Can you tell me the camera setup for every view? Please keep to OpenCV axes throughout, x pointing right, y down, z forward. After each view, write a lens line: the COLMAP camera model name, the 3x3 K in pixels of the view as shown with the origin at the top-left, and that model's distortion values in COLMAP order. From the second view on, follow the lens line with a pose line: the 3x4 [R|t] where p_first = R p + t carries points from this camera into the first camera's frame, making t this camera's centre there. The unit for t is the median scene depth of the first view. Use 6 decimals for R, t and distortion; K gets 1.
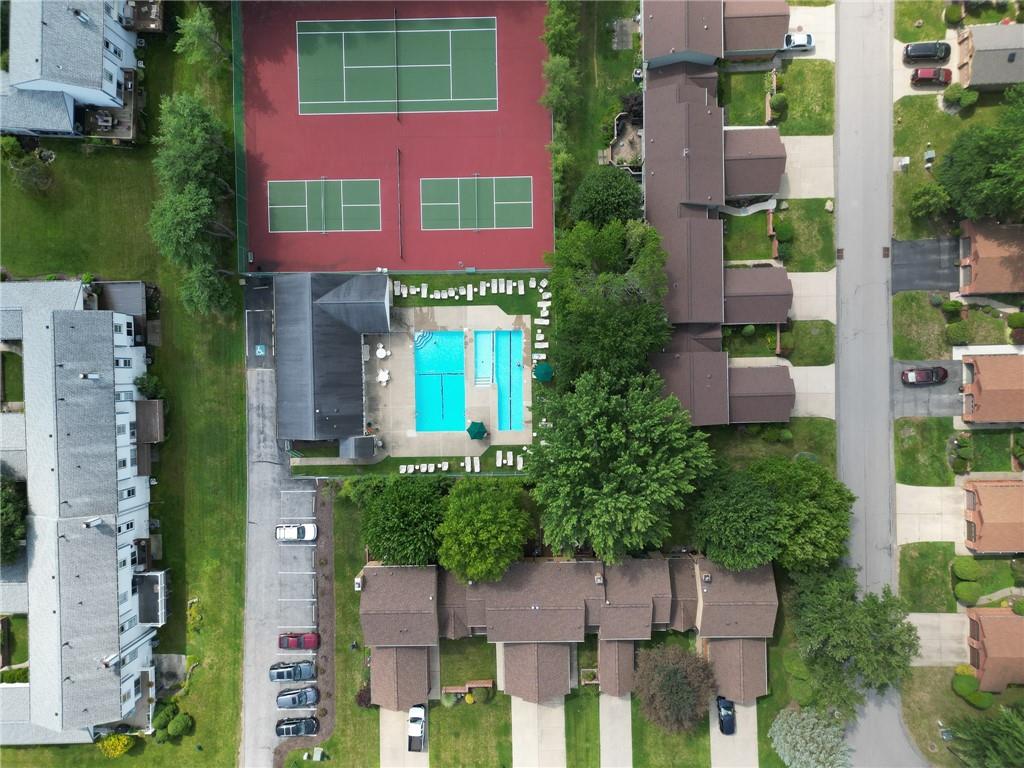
lens RADIAL K [[721.0, 0, 516.2], [0, 721.0, 381.9], [0, 0, 1]] dist [0.076861, -0.080683]
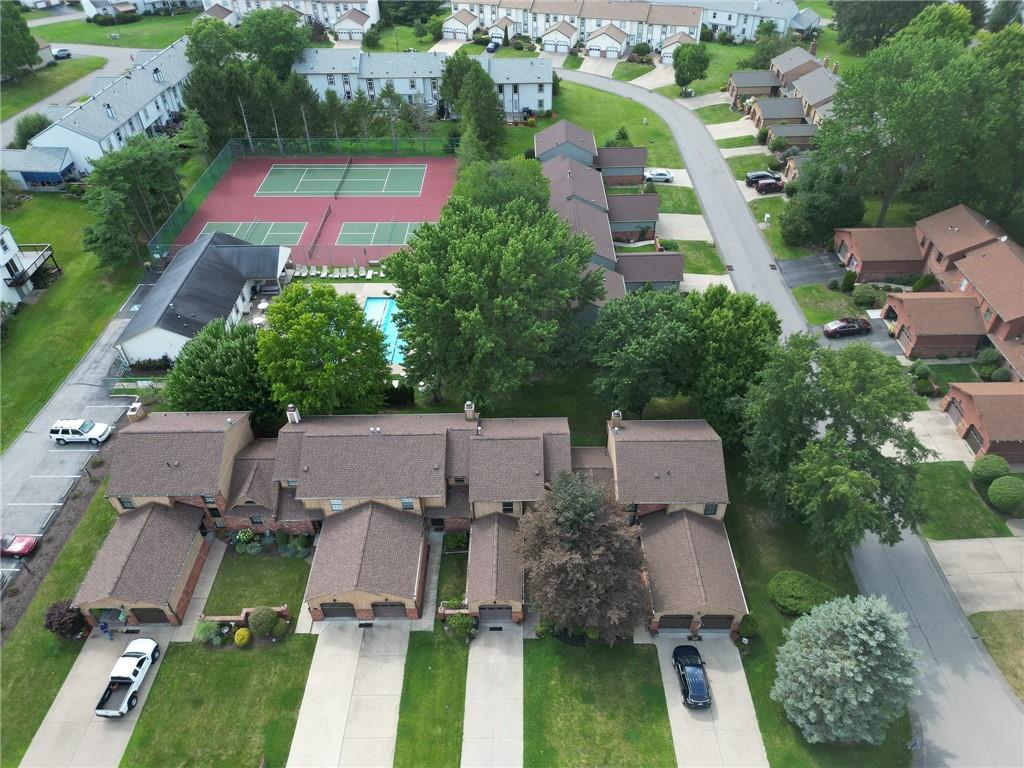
lens RADIAL K [[721.0, 0, 516.2], [0, 721.0, 381.9], [0, 0, 1]] dist [0.076861, -0.080683]
pose [[0.999714, 0.020845, -0.011738, 0.154586], [-0.022315, 0.635687, -0.771625, 0.744449], [-0.008623, 0.771666, 0.635970, 0.471831]]
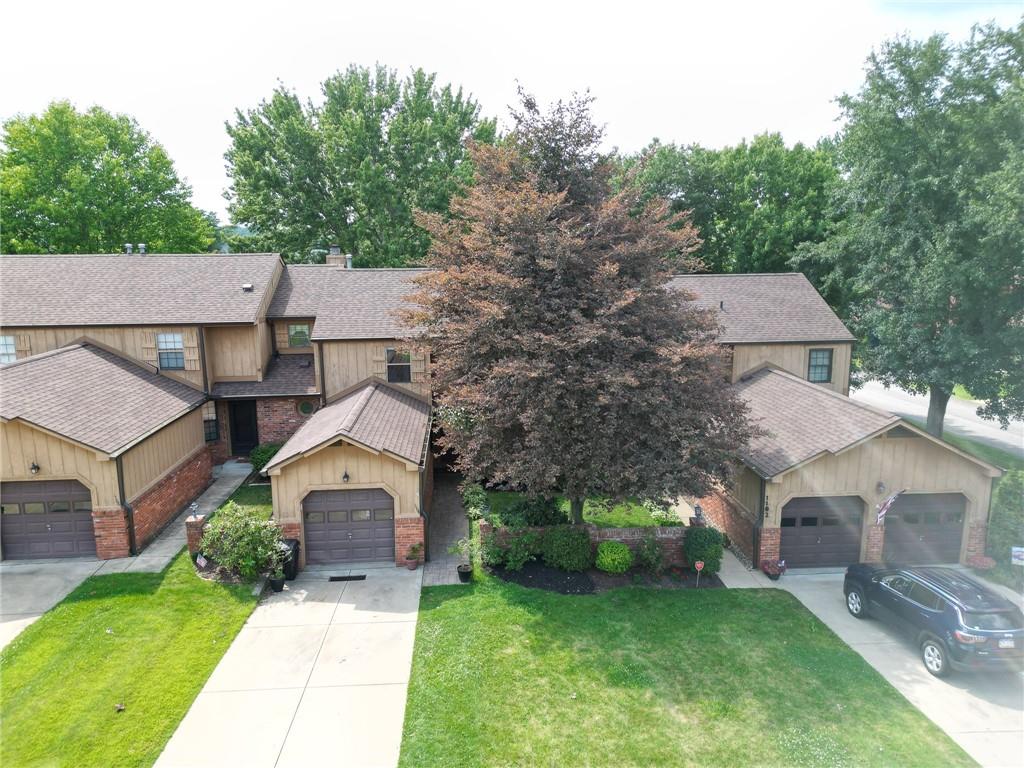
lens RADIAL K [[721.0, 0, 516.2], [0, 721.0, 381.9], [0, 0, 1]] dist [0.076861, -0.080683]
pose [[0.998063, 0.000774, 0.062213, 0.171603], [0.061274, 0.161298, -0.985002, 0.620317], [-0.010797, 0.986905, 0.160939, 0.913685]]
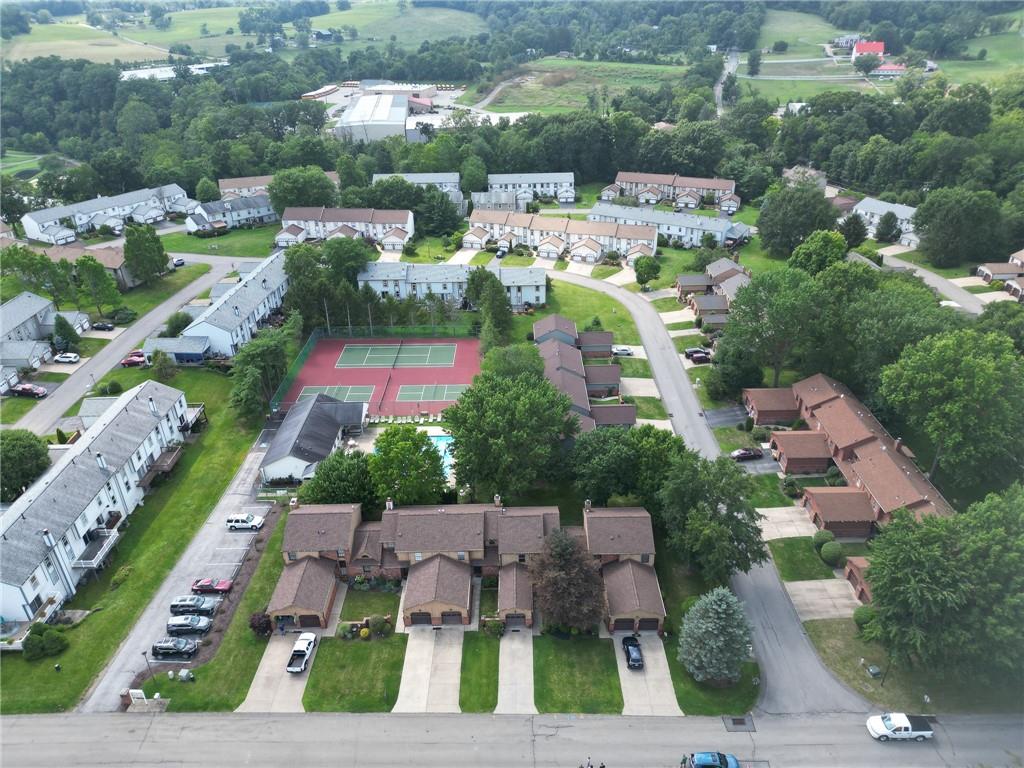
lens RADIAL K [[721.0, 0, 516.2], [0, 721.0, 381.9], [0, 0, 1]] dist [0.076861, -0.080683]
pose [[0.999849, 0.011828, -0.012724, 0.144282], [-0.016747, 0.461484, -0.886990, 1.128140], [-0.004620, 0.887070, 0.461613, 0.256763]]
